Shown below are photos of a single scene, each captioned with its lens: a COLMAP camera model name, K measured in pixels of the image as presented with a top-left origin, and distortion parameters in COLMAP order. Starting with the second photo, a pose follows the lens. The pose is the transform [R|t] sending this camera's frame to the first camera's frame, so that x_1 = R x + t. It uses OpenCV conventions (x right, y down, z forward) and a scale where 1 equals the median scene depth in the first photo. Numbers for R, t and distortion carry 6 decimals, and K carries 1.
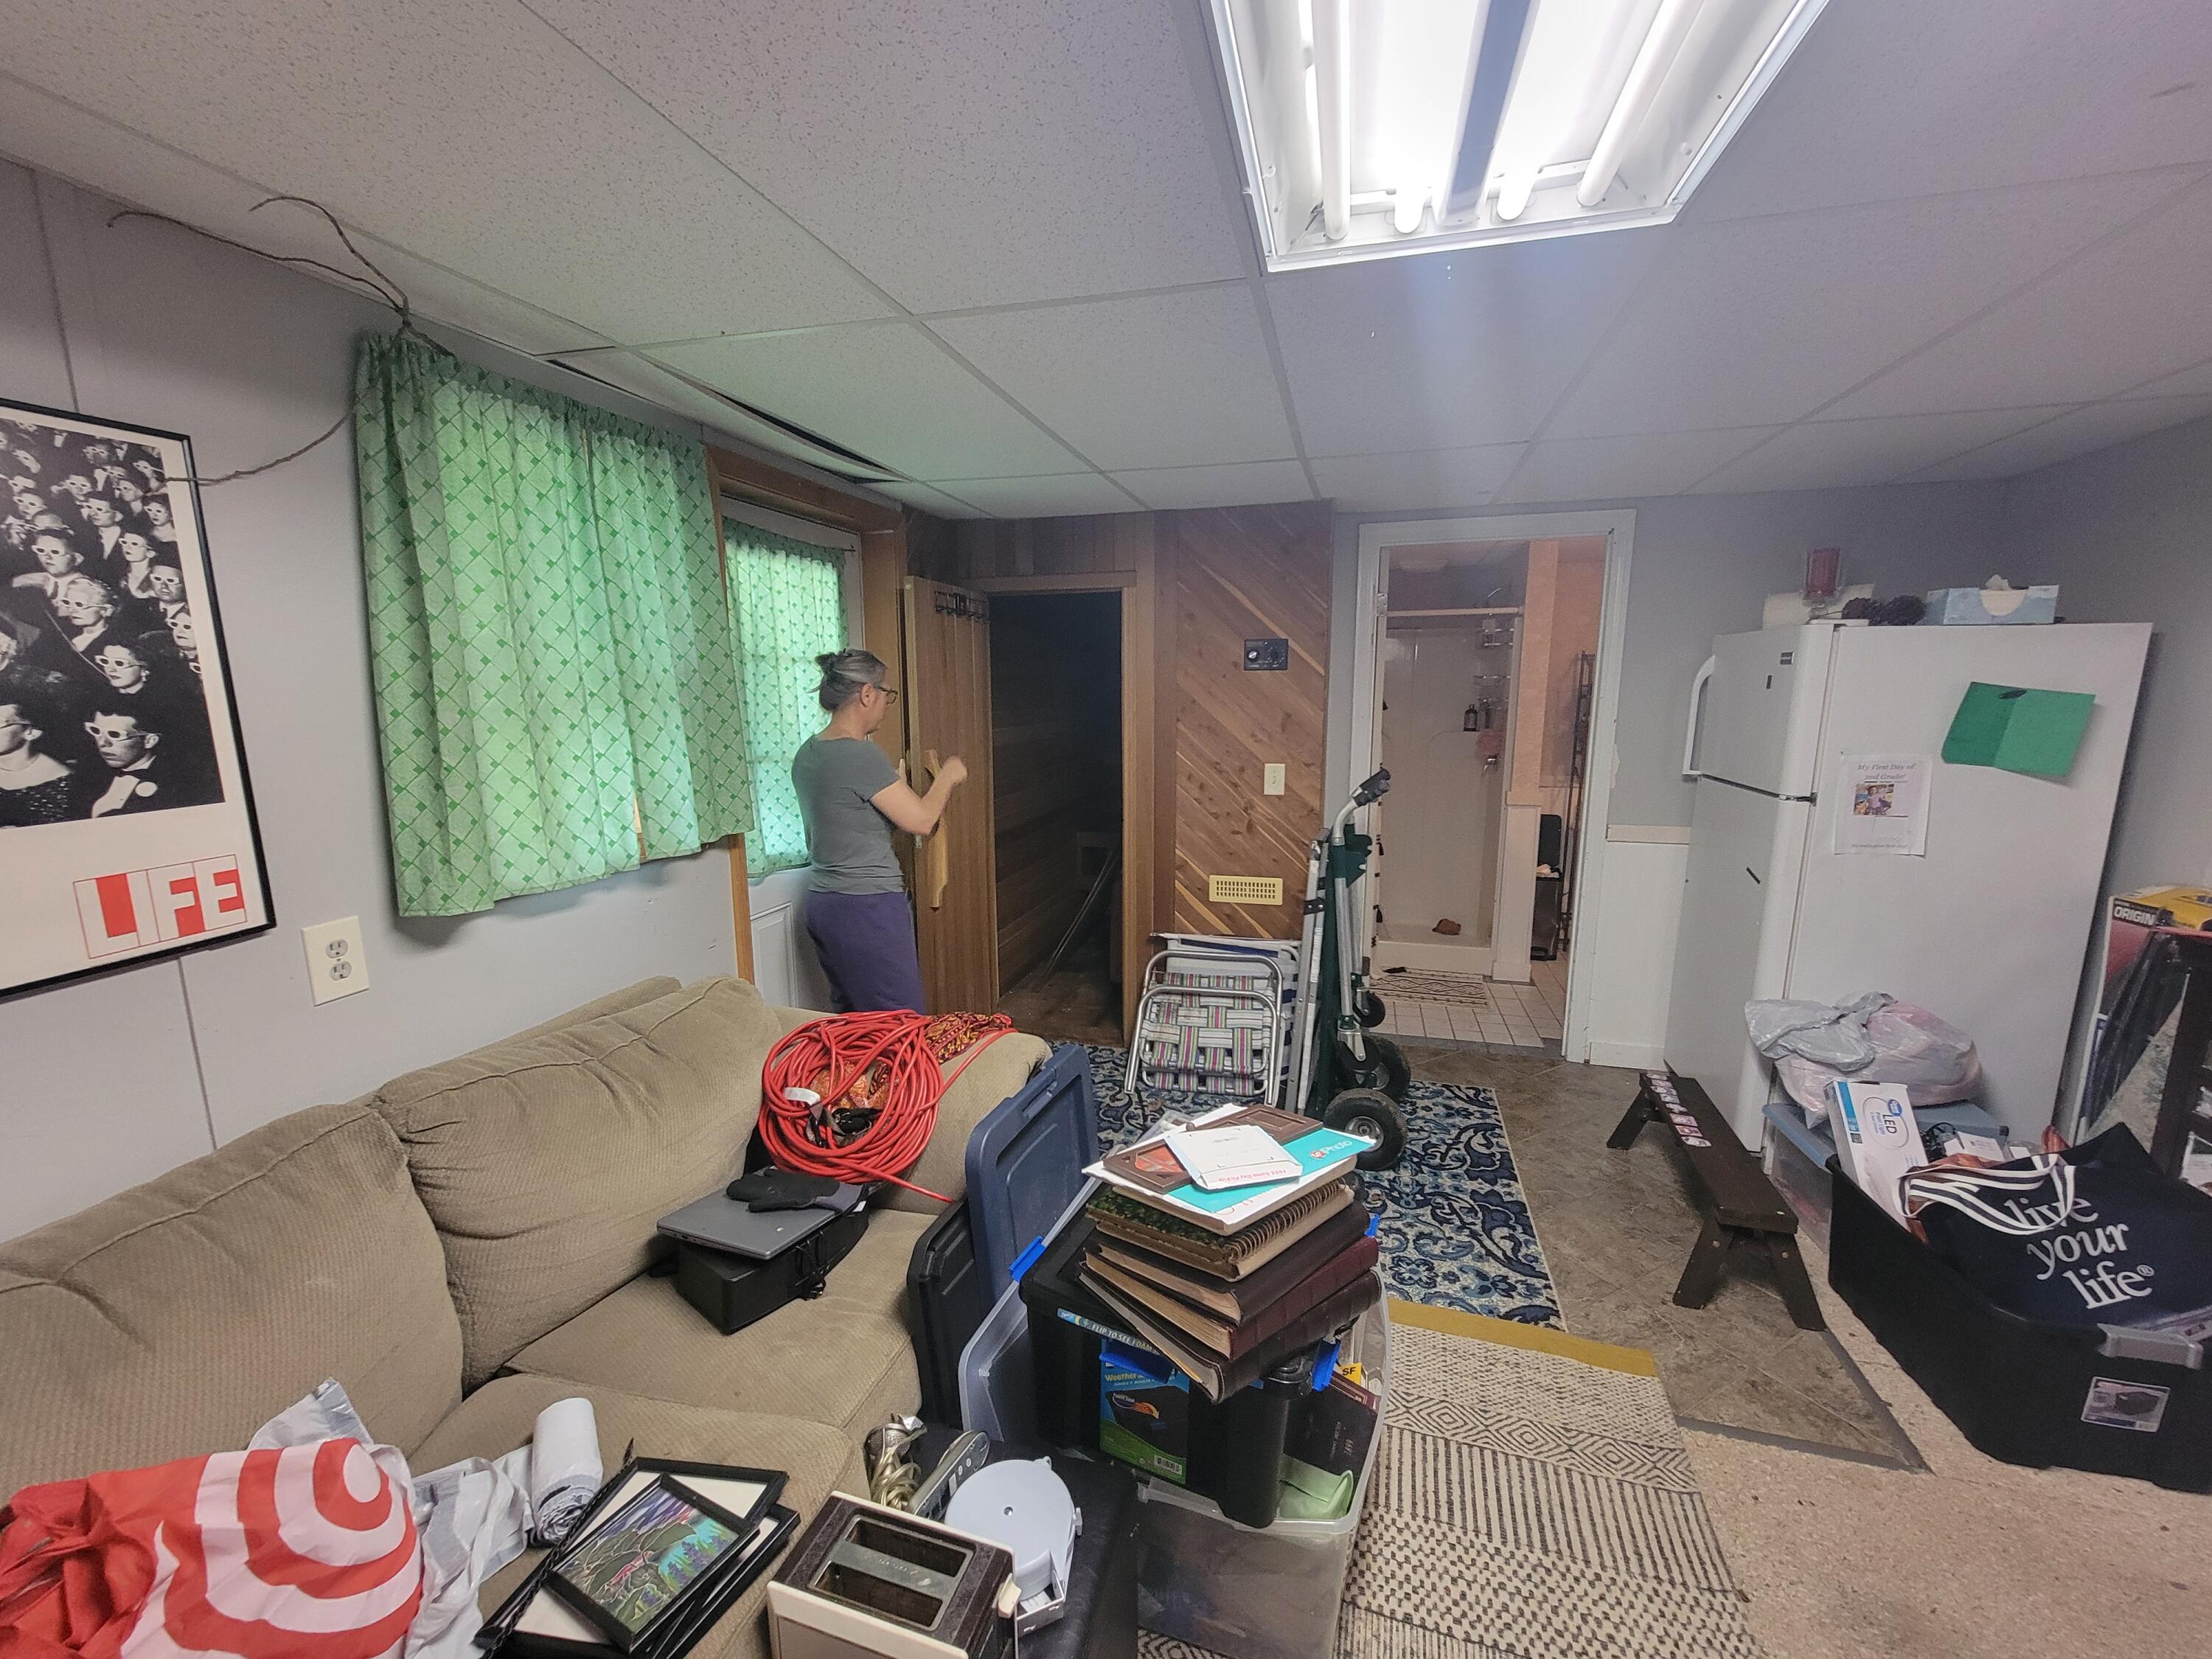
lens RADIAL K [[901.9, 0, 1095.8], [0, 901.9, 837.4], [0, 0, 1]] dist [-0.004901, 0.001960]
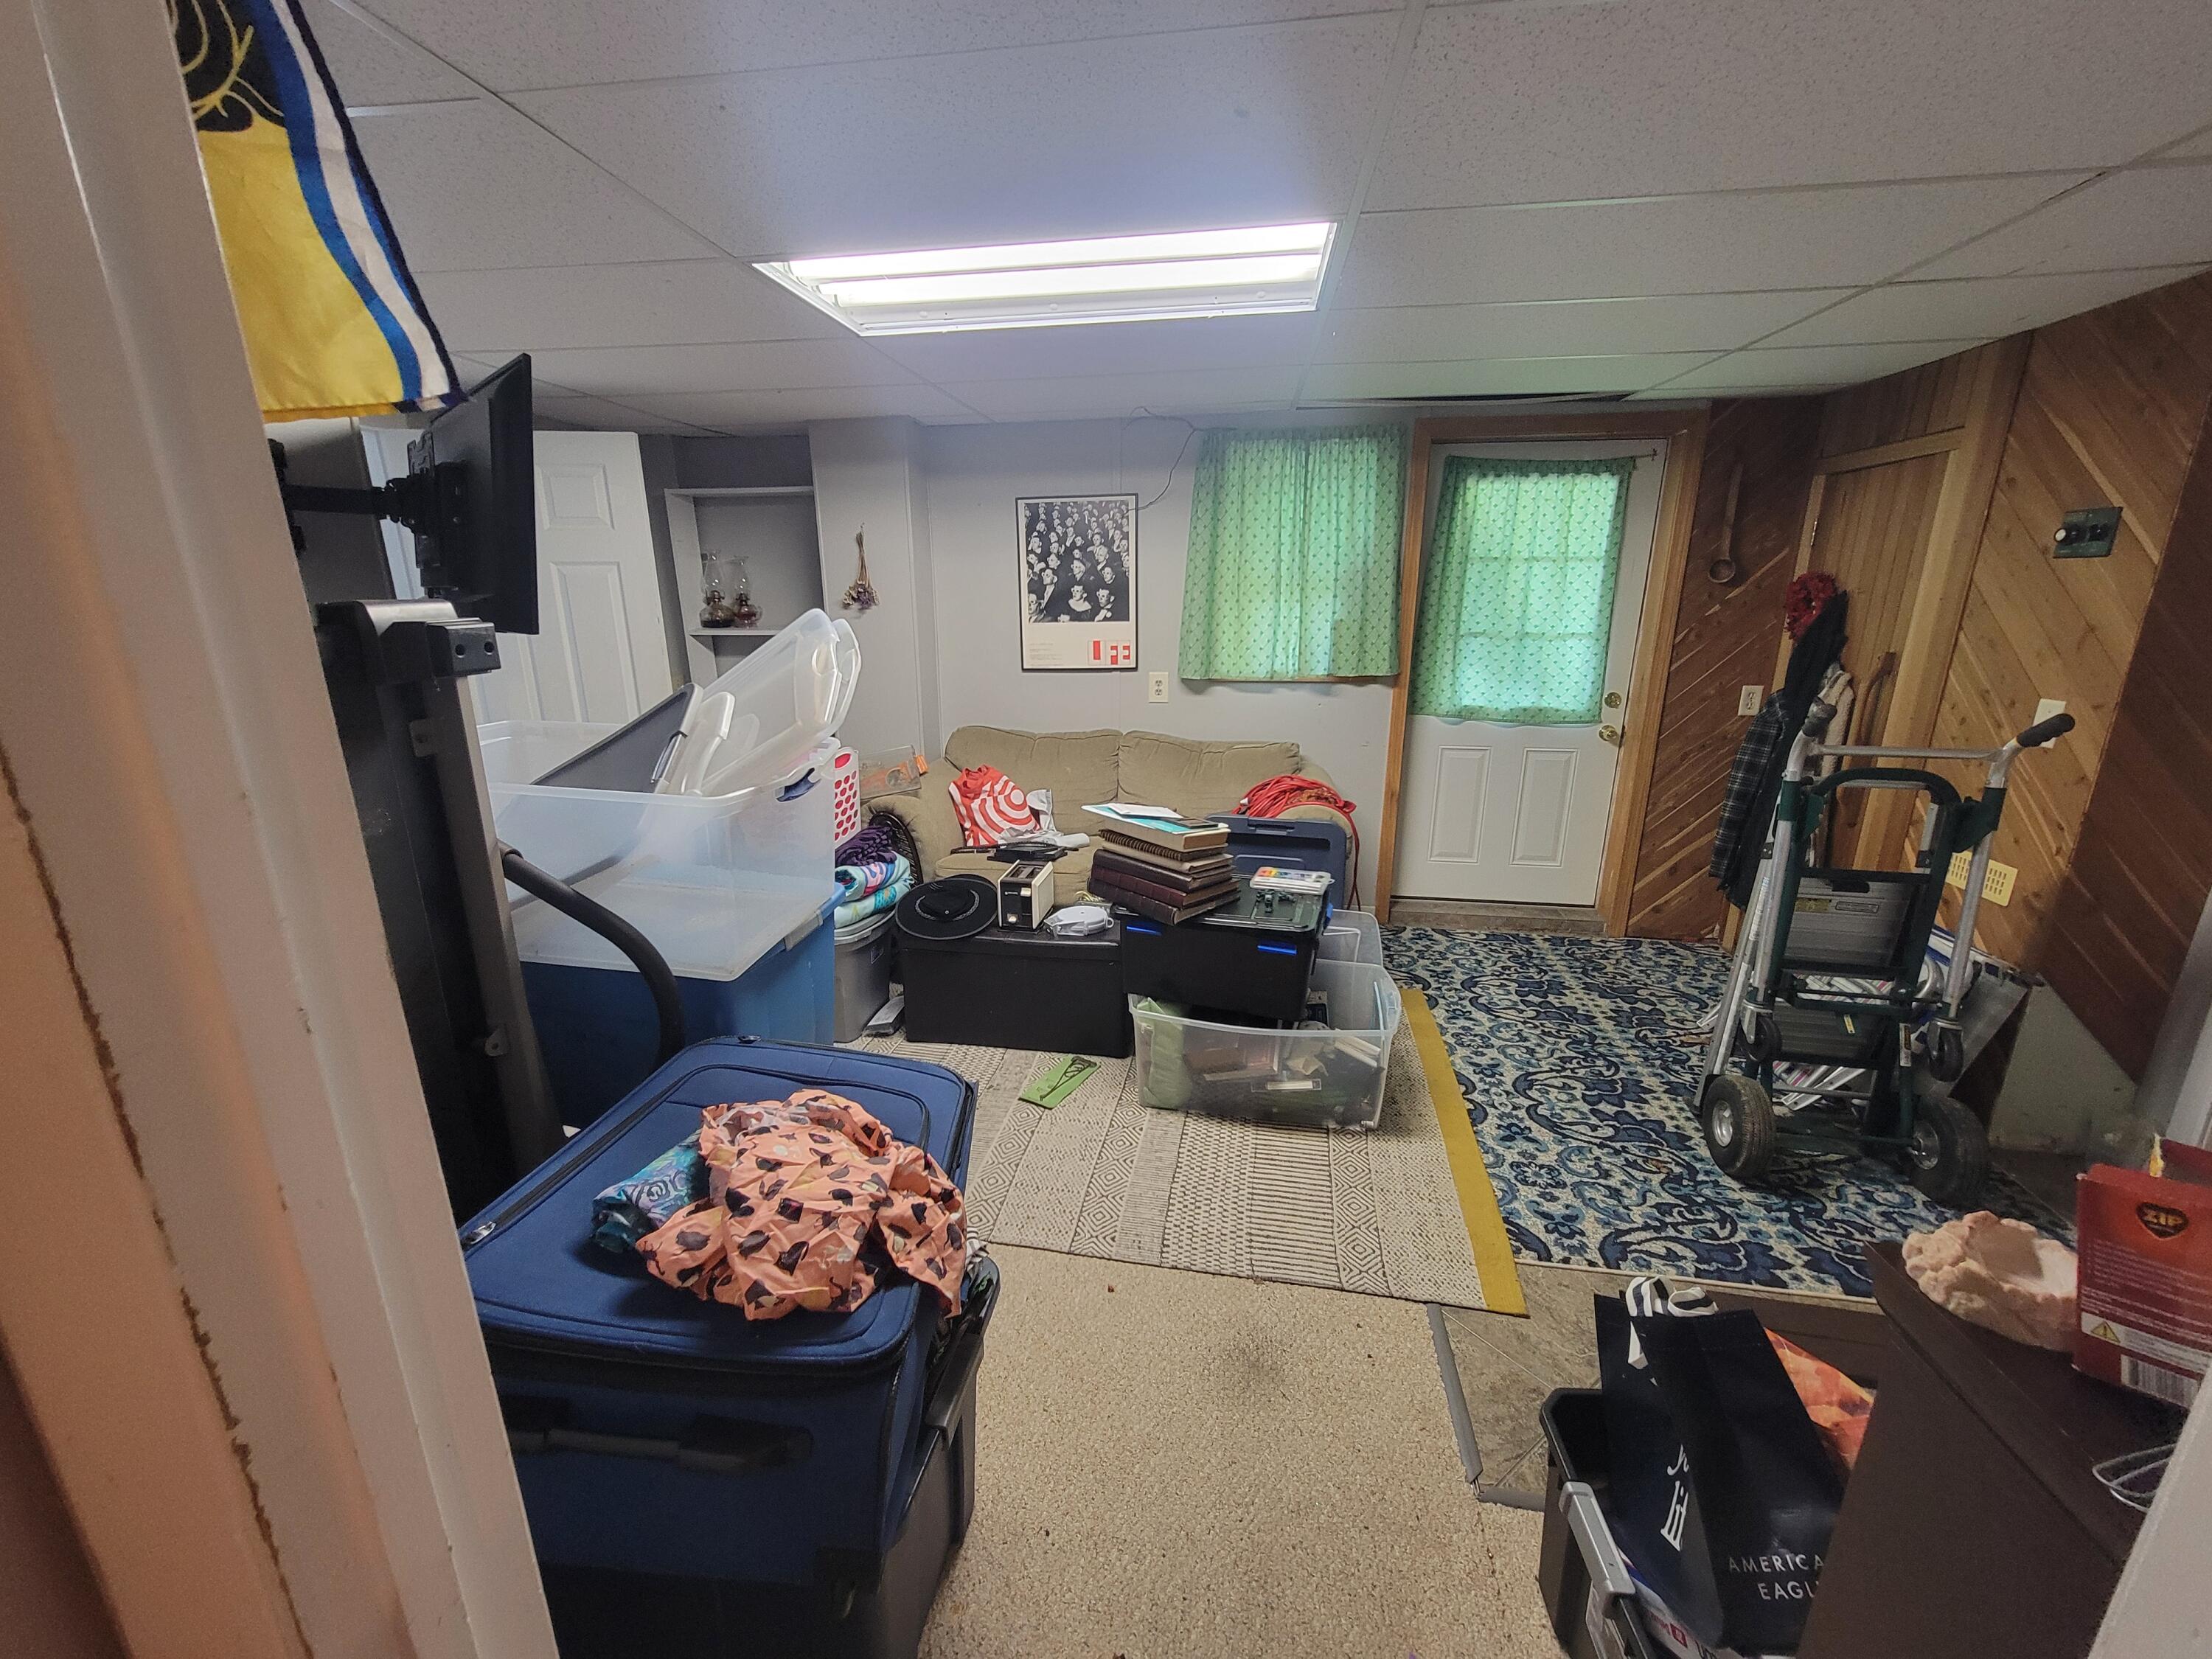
lens RADIAL K [[901.9, 0, 1097.0], [0, 901.9, 833.9], [0, 0, 1]] dist [-0.004901, 0.001960]
pose [[0.116620, 0.270083, -0.955748, 1.907114], [-0.163350, 0.954425, 0.249778, -0.090831], [0.979651, 0.126992, 0.155423, 0.508863]]
